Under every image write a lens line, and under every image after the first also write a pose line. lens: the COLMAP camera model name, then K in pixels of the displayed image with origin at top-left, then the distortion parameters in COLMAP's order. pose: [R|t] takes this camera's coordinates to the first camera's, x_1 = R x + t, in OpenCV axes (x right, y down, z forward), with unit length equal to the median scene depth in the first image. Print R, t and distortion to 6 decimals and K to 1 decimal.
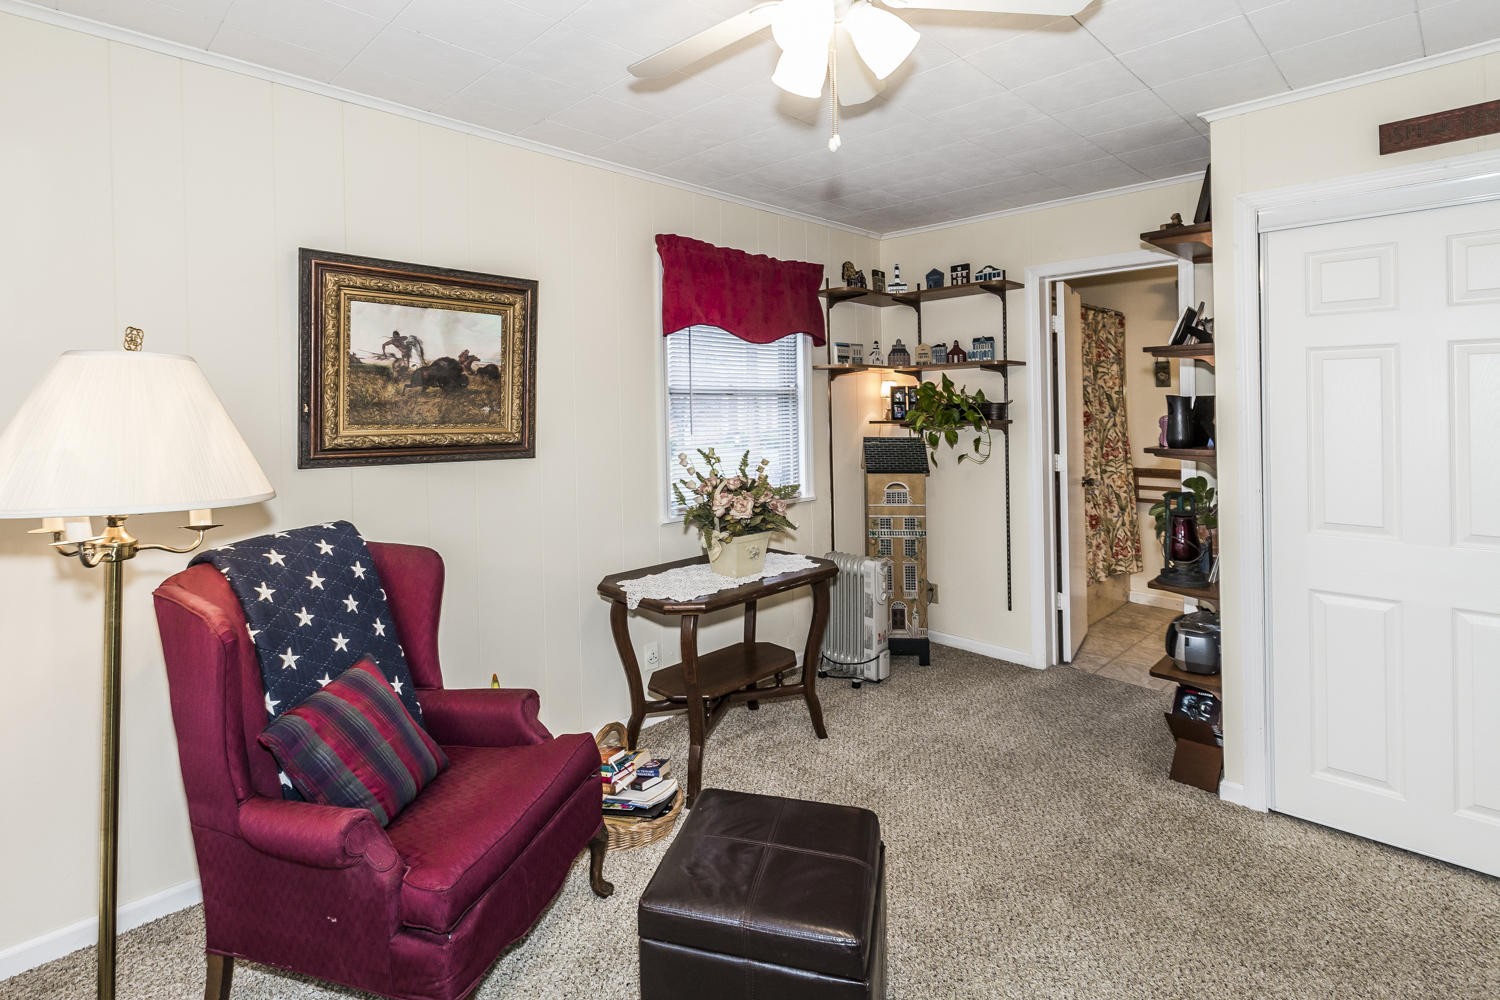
lens RADIAL K [[712.4, 0, 749.2], [0, 712.4, 416.9], [0, 0, 1]] dist [-0.000901, -0.000313]
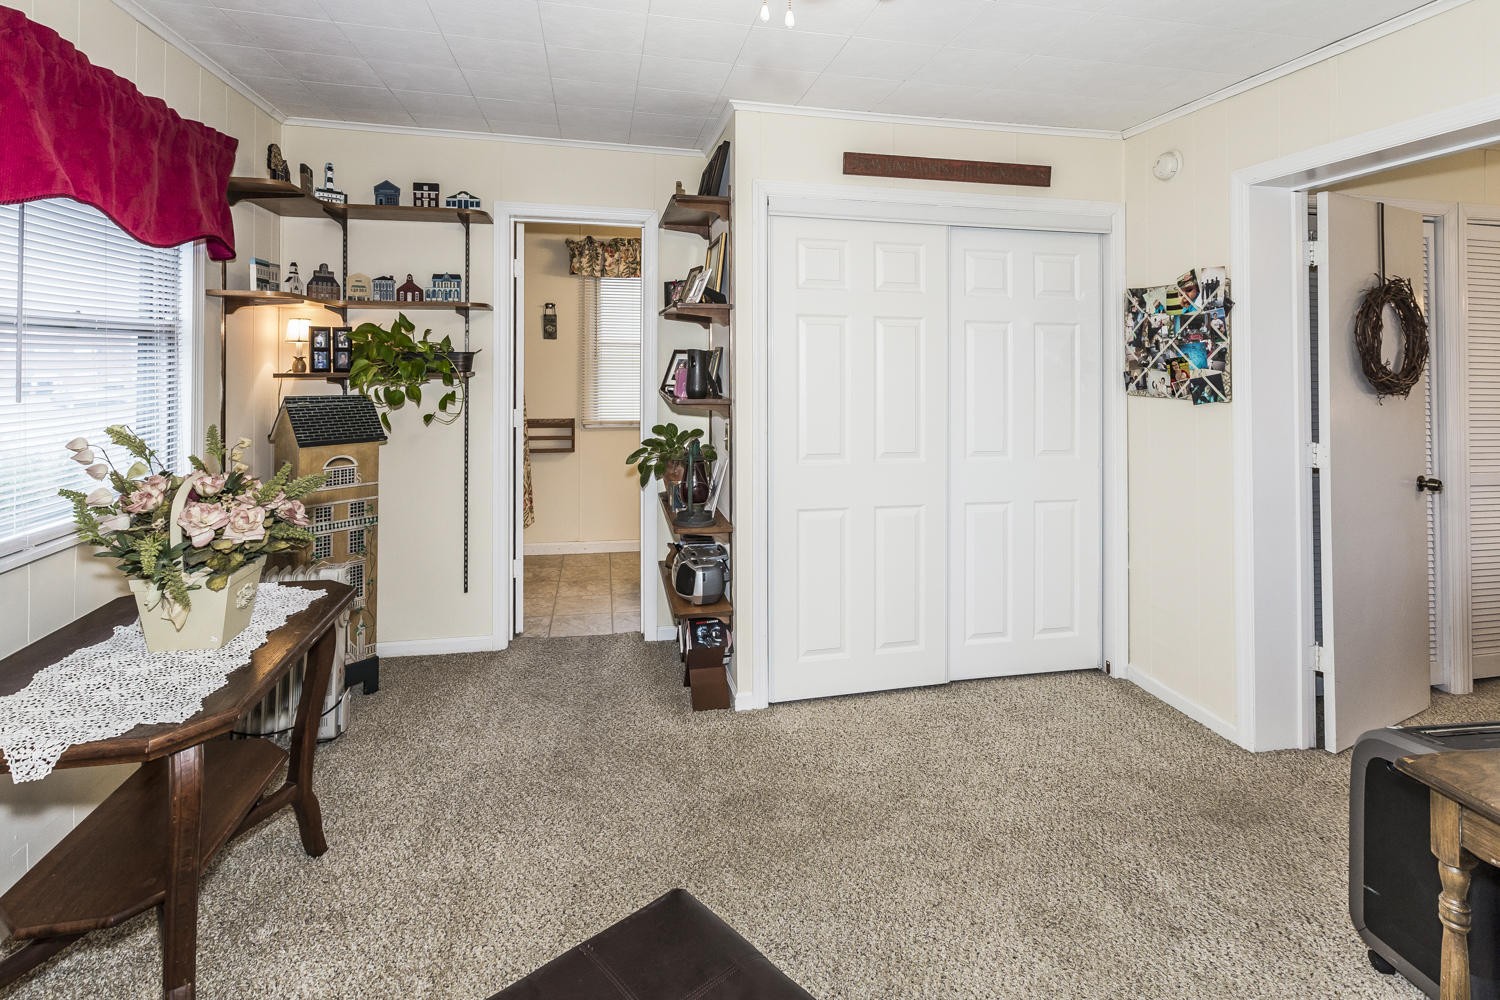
lens RADIAL K [[742.4, 0, 747.9], [0, 742.4, 345.6], [0, 0, 1]] dist [-0.000014, -0.000357]
pose [[0.551135, 0.026732, 0.833988, -0.206786], [-0.003937, 0.999559, -0.029437, -0.002214], [-0.834407, 0.012940, 0.550997, 0.217908]]
